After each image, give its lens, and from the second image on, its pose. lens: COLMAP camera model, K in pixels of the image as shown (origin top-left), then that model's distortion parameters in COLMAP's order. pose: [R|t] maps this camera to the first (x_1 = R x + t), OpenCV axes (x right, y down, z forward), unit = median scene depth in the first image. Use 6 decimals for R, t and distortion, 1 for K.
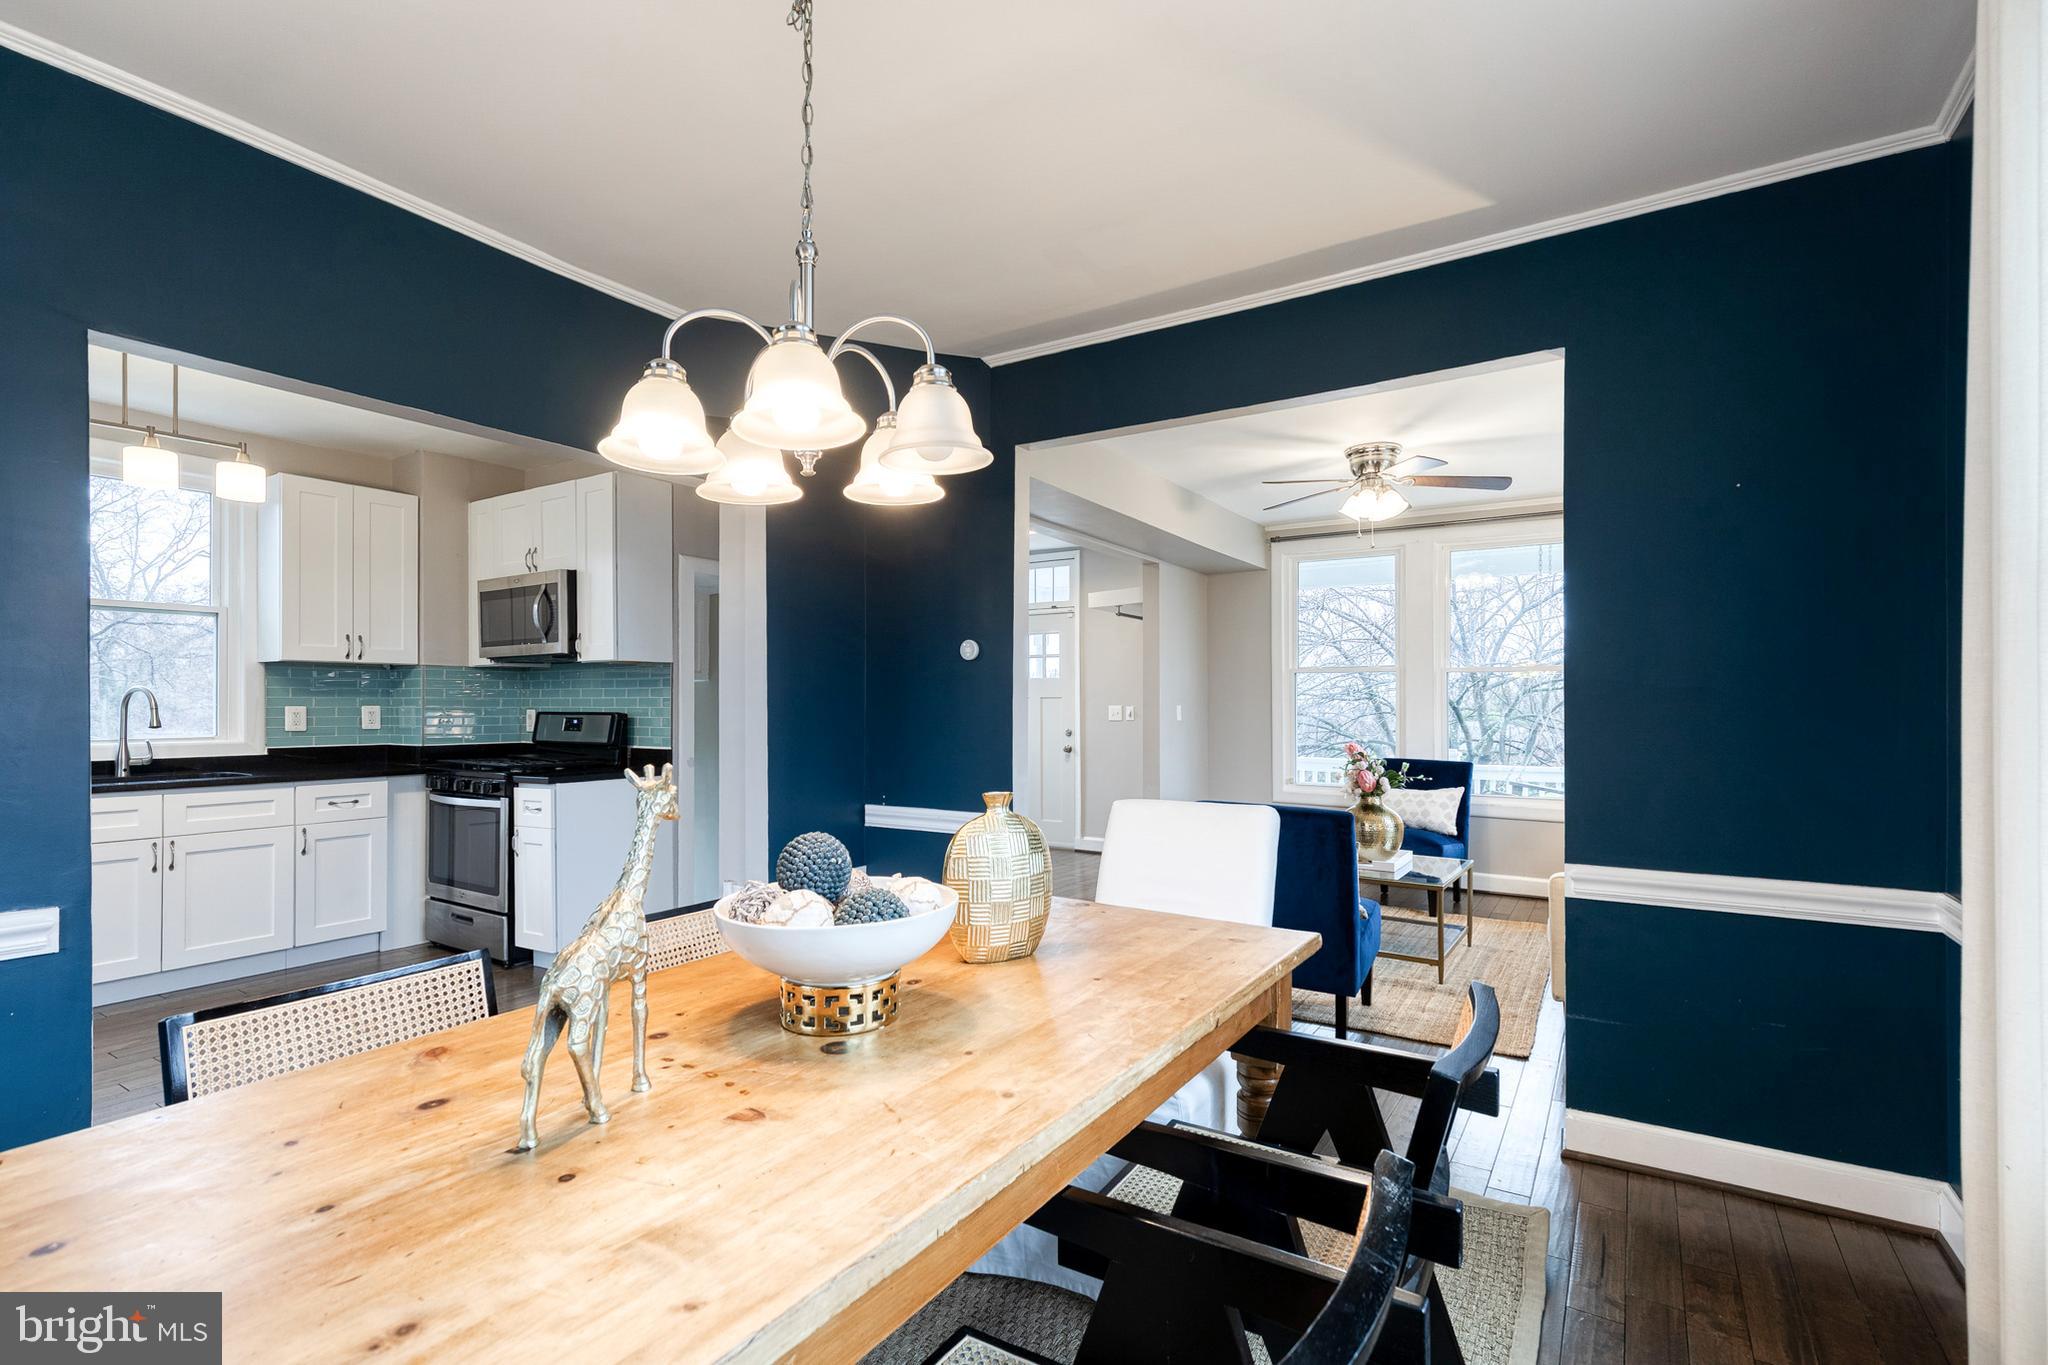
lens RADIAL K [[929.2, 0, 1029.6], [0, 929.2, 702.9], [0, 0, 1]] dist [0.006857, -0.000531]
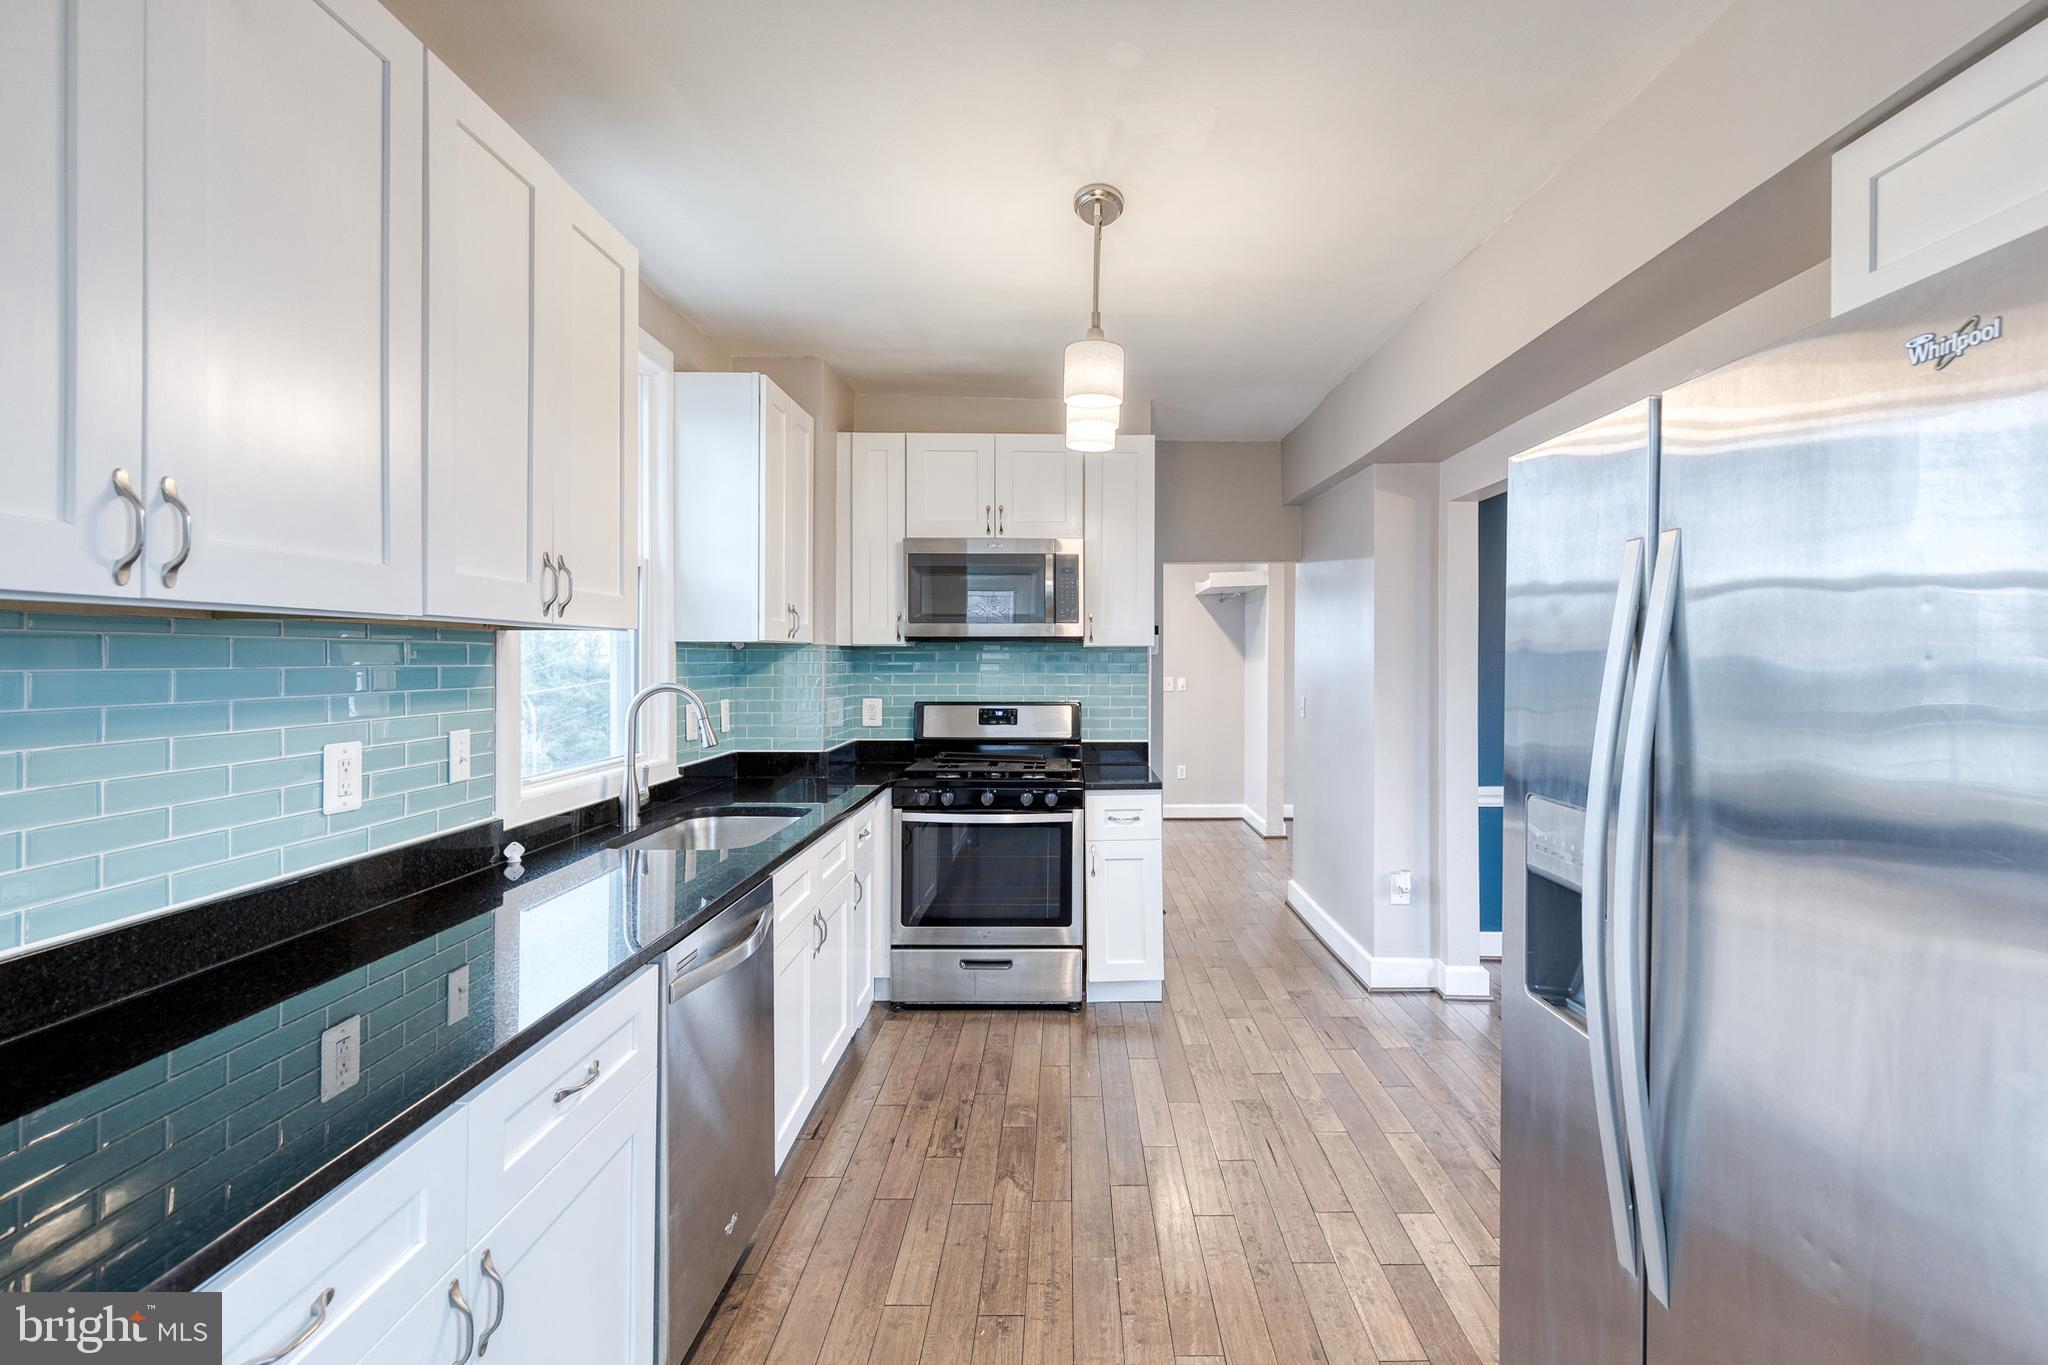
lens RADIAL K [[929.2, 0, 1106.0], [0, 929.2, 659.0], [0, 0, 1]] dist [0.006857, -0.000531]
pose [[0.836103, 0.001091, 0.548572, -0.931445], [-0.002091, 0.999997, 0.001197, -0.031807], [-0.548569, -0.002148, 0.836103, 0.259457]]
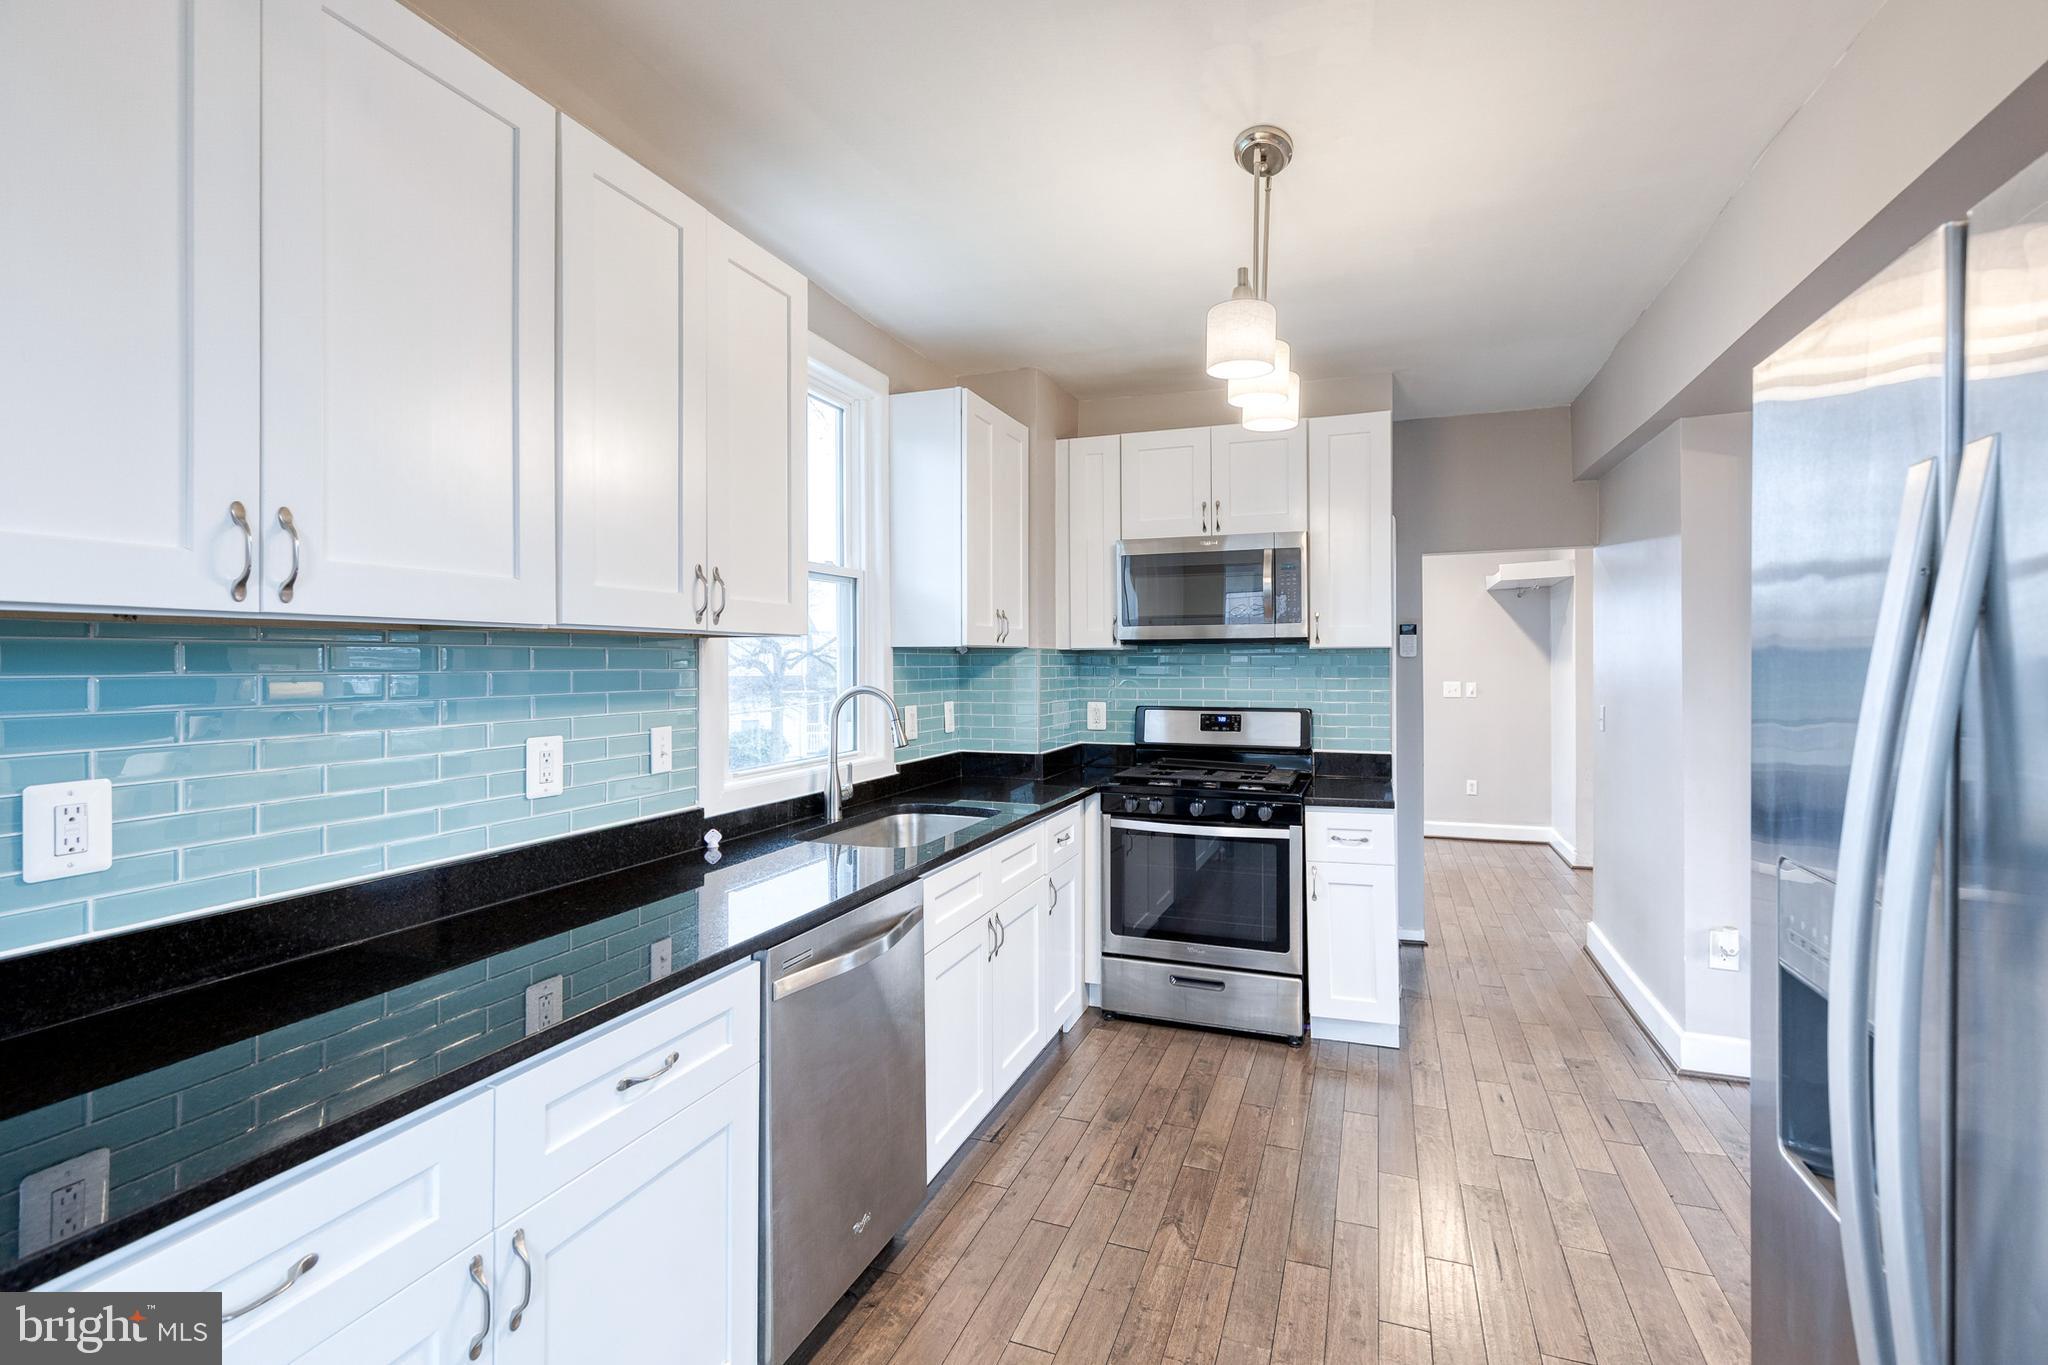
lens RADIAL K [[929.2, 0, 1040.1], [0, 929.2, 657.9], [0, 0, 1]] dist [0.006857, -0.000531]
pose [[0.976167, -0.000833, 0.217019, -0.859203], [0.001612, 0.999993, -0.003413, -0.031760], [-0.217014, 0.003681, 0.976161, 0.270018]]
